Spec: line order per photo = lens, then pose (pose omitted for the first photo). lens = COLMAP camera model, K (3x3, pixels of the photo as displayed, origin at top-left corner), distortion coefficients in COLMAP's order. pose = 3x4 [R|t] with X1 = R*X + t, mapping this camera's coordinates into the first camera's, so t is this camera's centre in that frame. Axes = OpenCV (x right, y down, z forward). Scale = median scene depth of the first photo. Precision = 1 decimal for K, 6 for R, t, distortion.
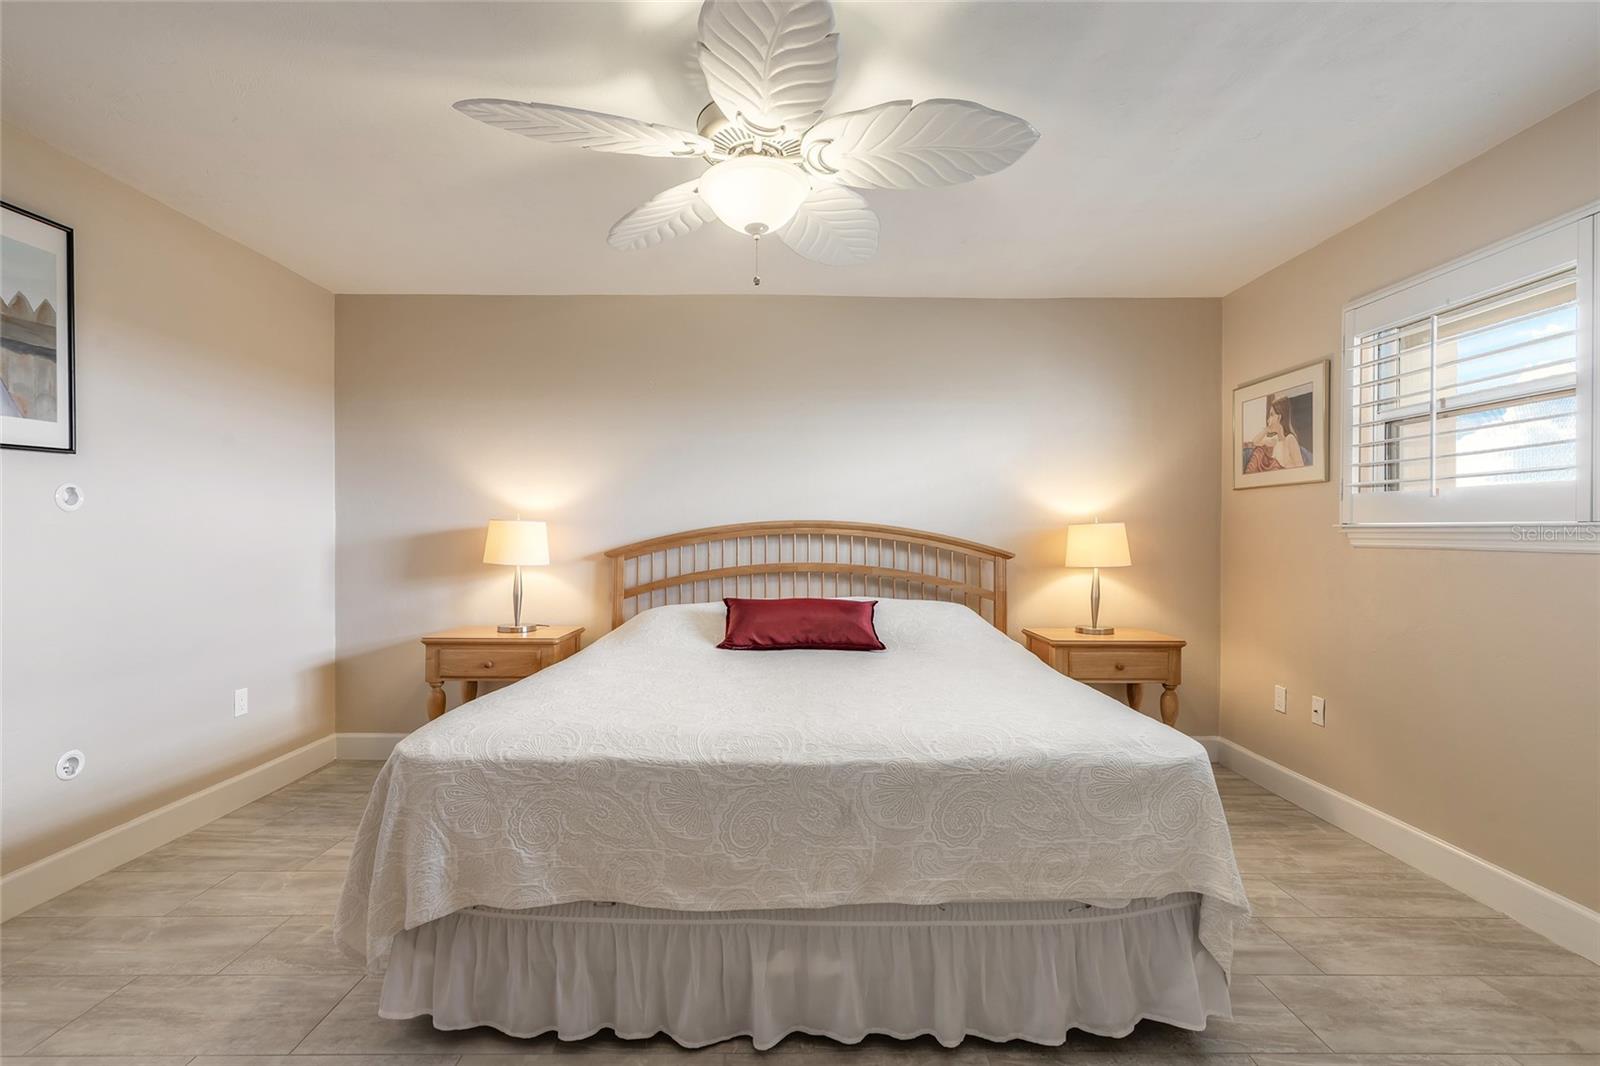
lens RADIAL K [[721.8, 0, 799.5], [0, 721.8, 537.0], [0, 0, 1]] dist [0.001233, -0.000290]
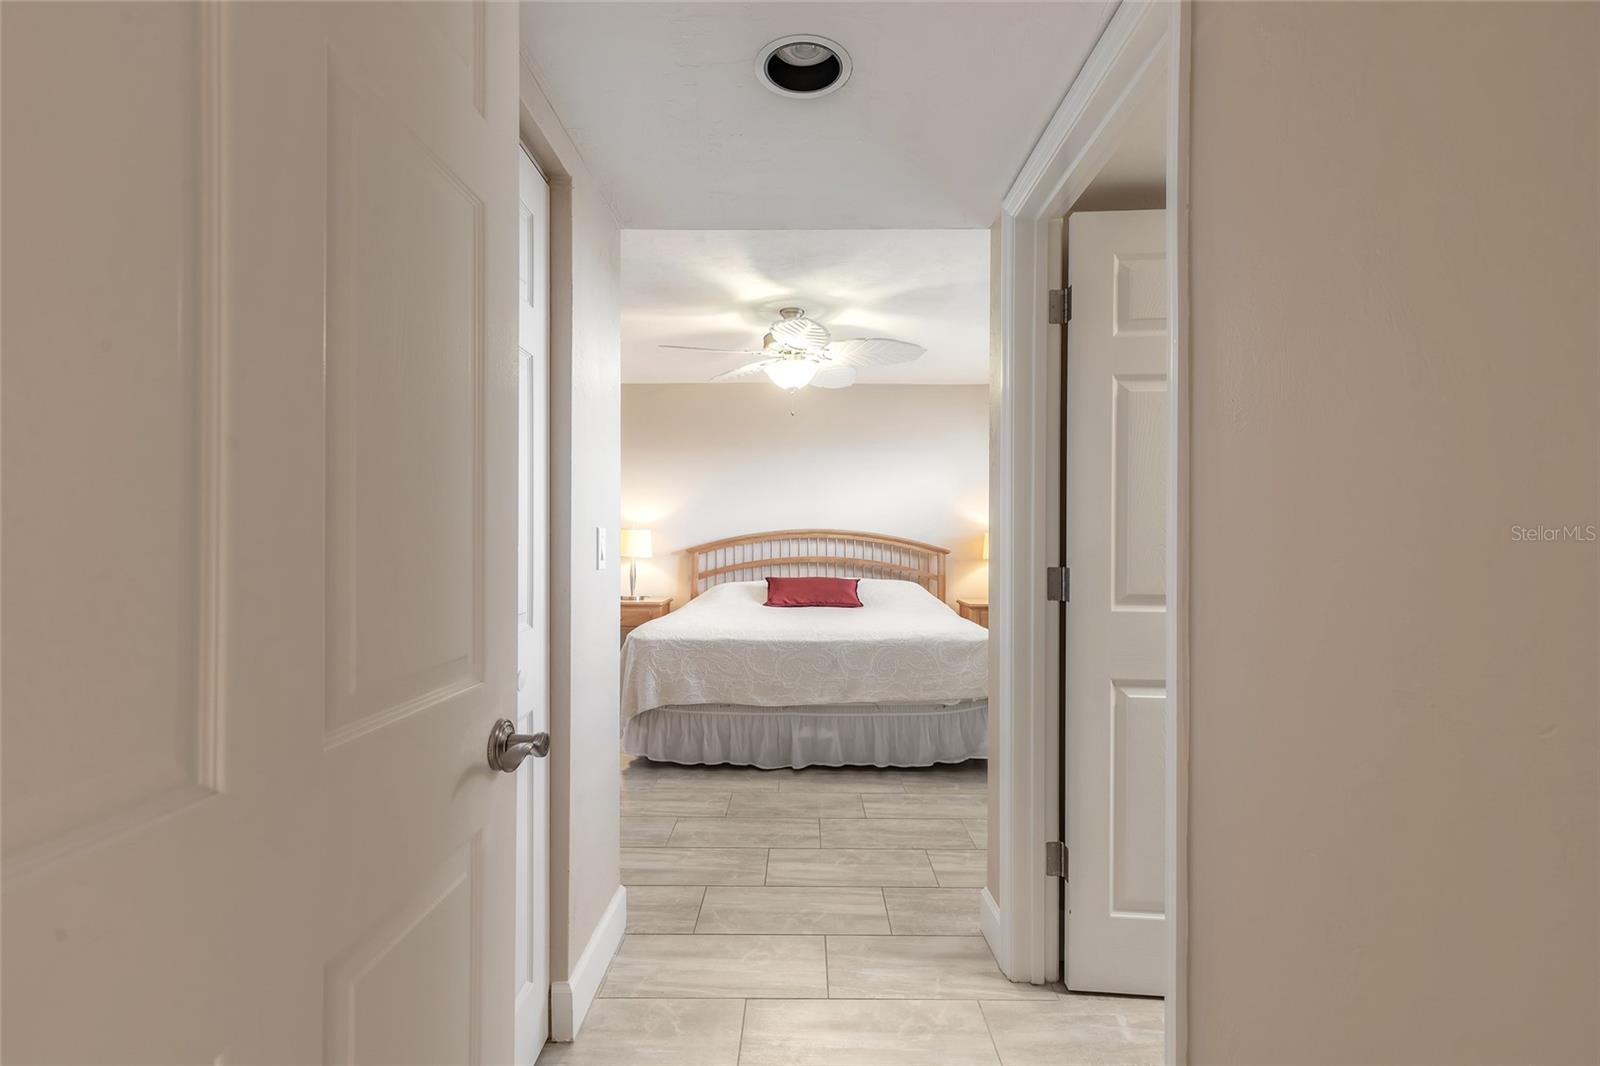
lens RADIAL K [[721.8, 0, 799.5], [0, 721.8, 537.0], [0, 0, 1]] dist [0.001233, -0.000290]
pose [[0.999927, 0.000954, -0.012005, -0.009528], [-0.001013, 0.999987, -0.004899, 0.002176], [0.012000, 0.004911, 0.999916, -0.680970]]
